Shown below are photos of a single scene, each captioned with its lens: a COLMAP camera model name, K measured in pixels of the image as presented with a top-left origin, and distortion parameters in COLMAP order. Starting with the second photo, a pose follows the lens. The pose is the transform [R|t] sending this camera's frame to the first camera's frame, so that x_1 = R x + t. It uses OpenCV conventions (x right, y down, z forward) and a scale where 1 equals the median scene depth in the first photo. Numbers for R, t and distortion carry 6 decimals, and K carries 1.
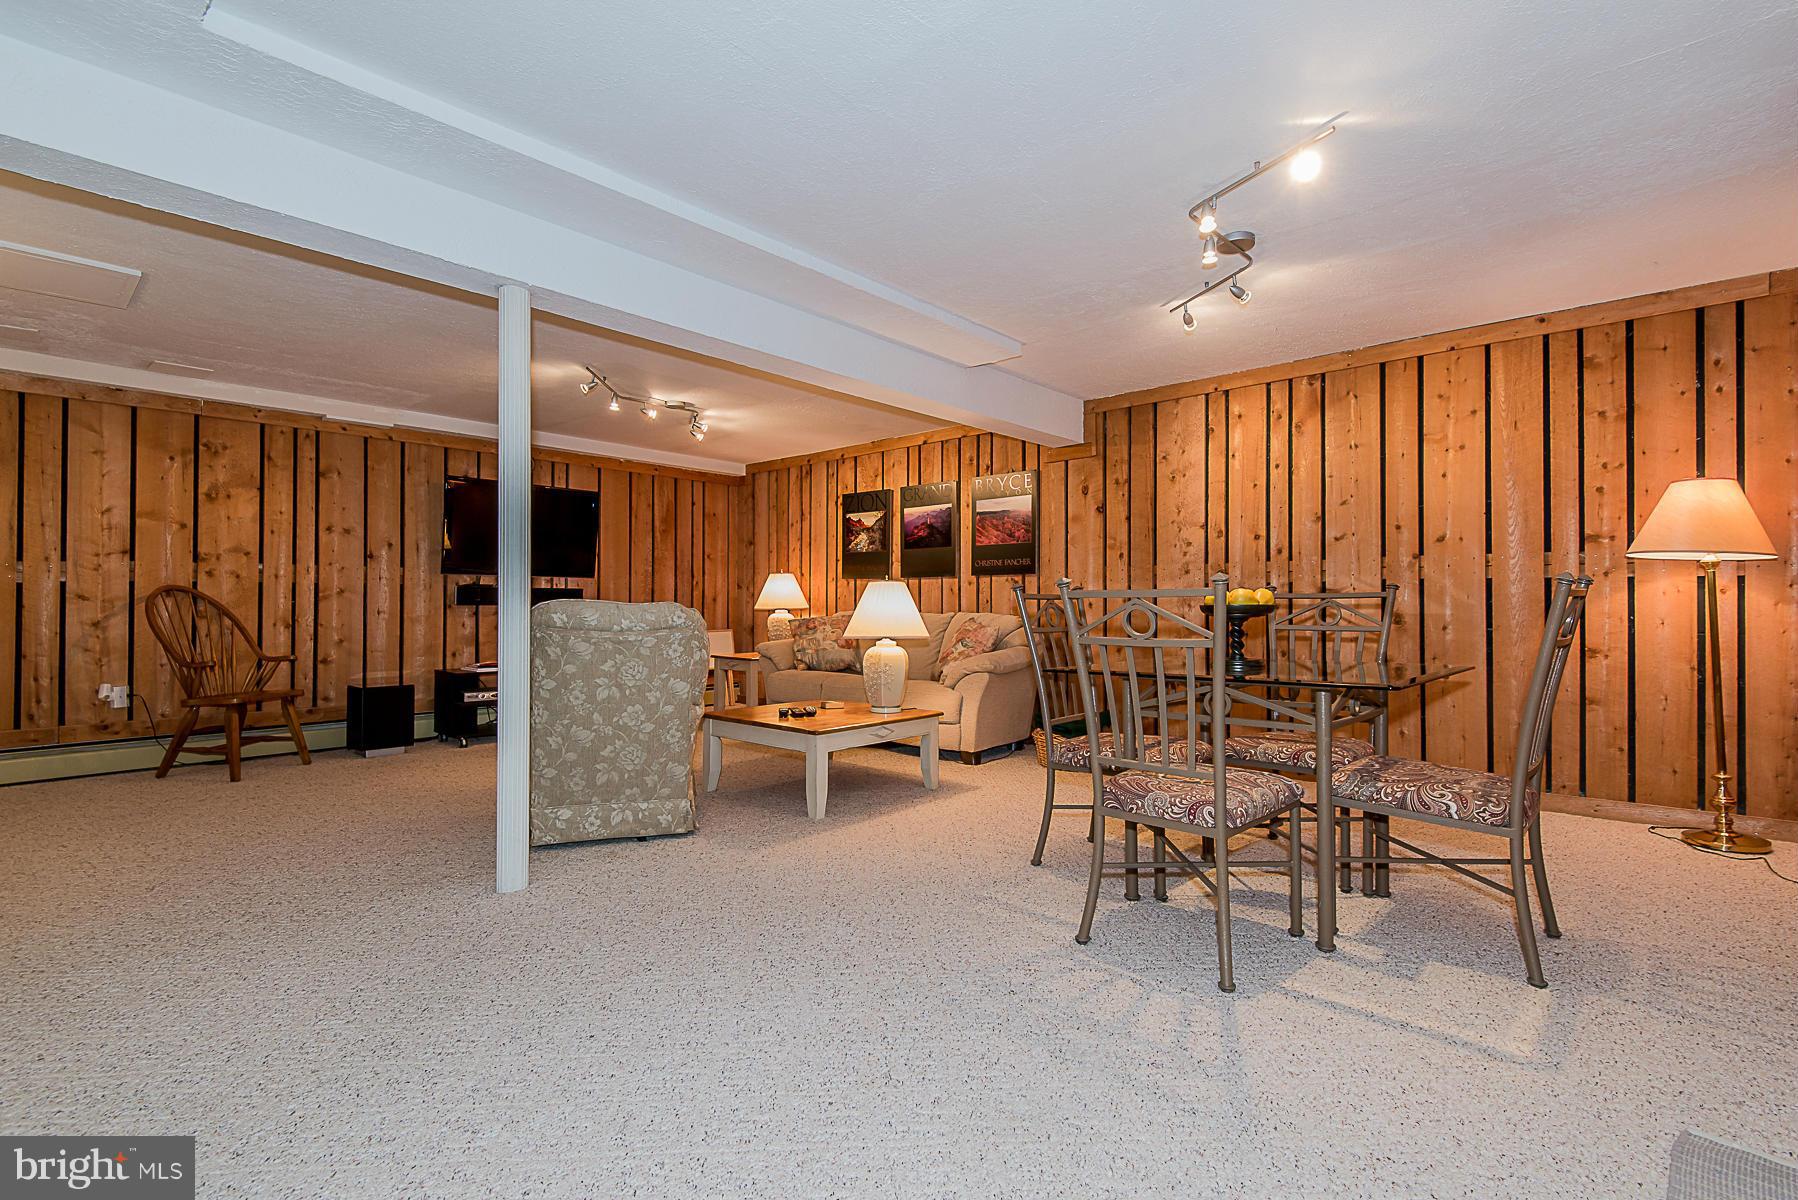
lens RADIAL K [[826.5, 0, 901.0], [0, 826.5, 597.3], [0, 0, 1]] dist [0.008441, -0.001214]
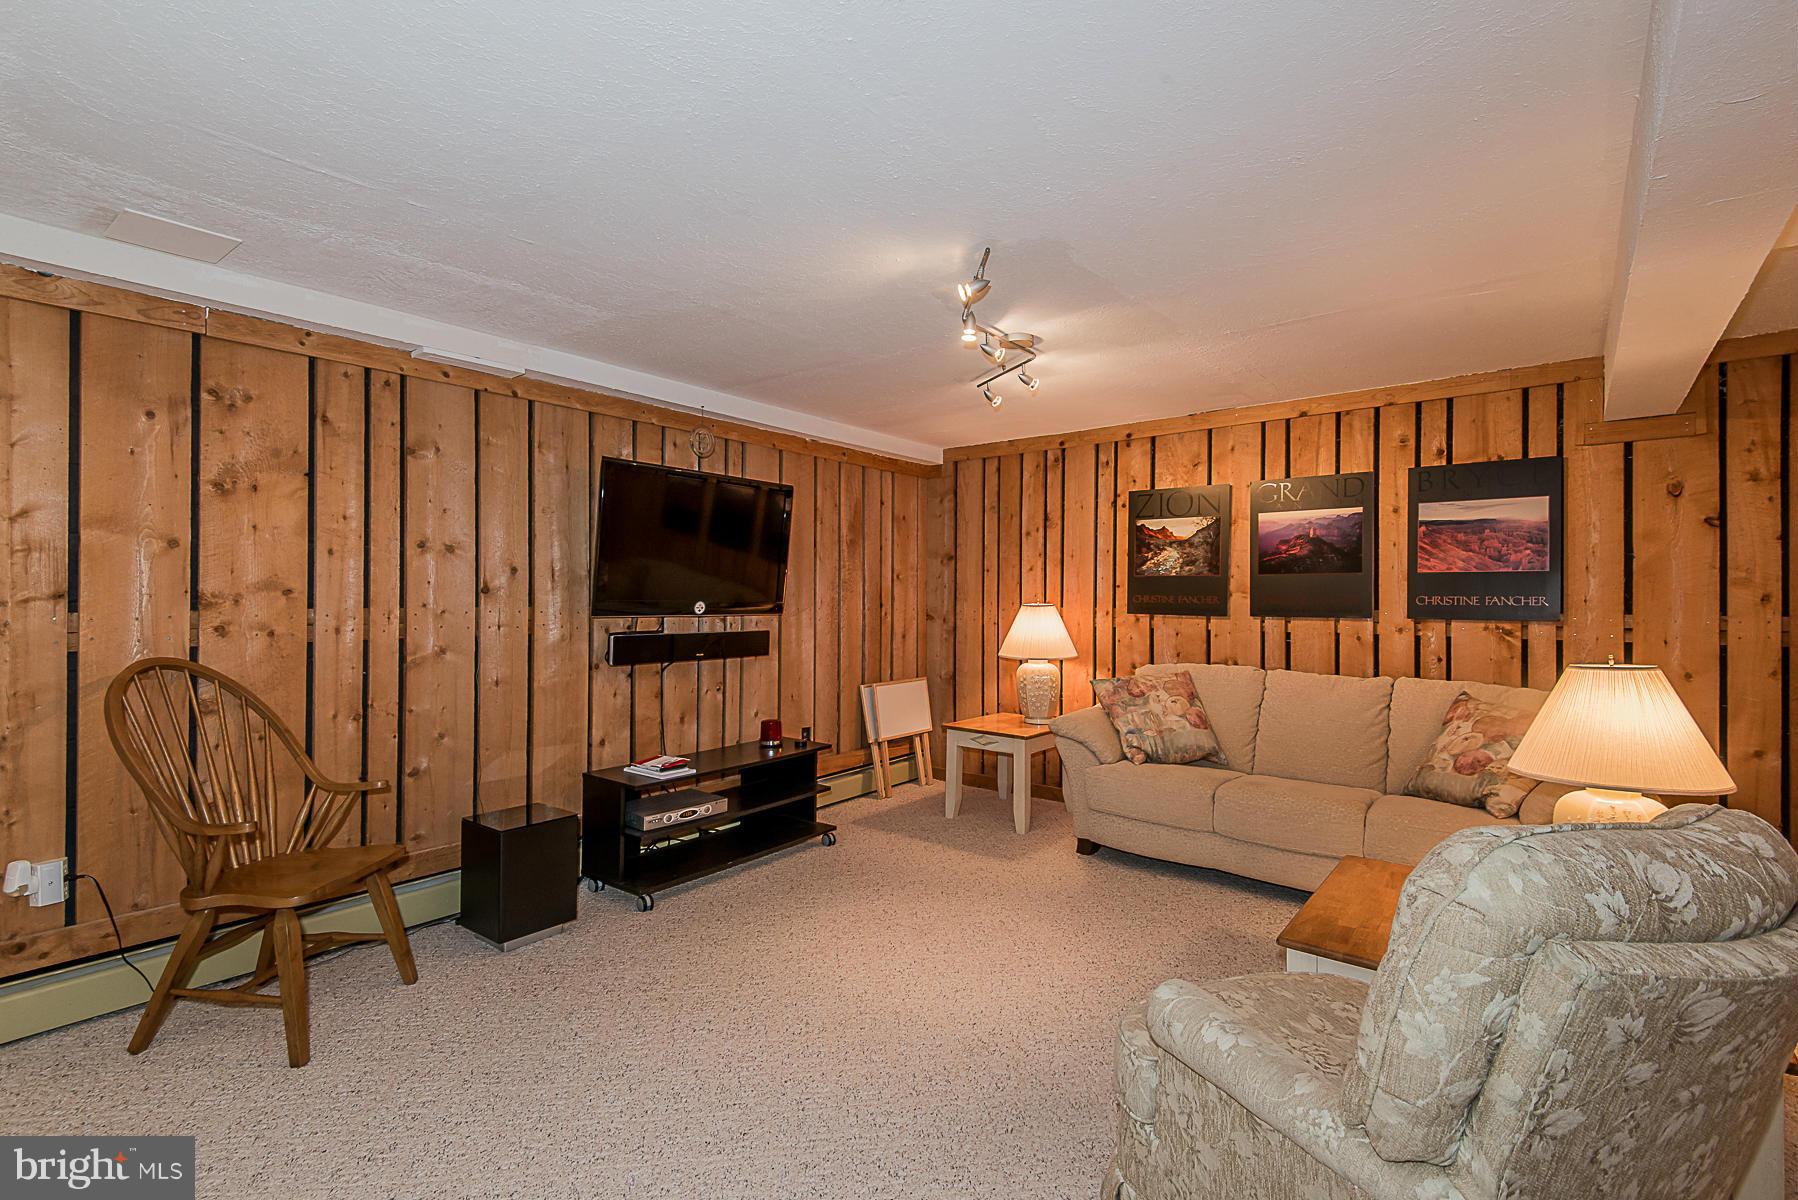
lens RADIAL K [[826.5, 0, 896.4], [0, 826.5, 599.7], [0, 0, 1]] dist [0.008441, -0.001214]
pose [[0.998907, 0.003180, 0.046630, -0.379940], [-0.003570, 0.999959, 0.008270, -0.049495], [-0.046602, -0.008427, 0.998878, 0.399339]]
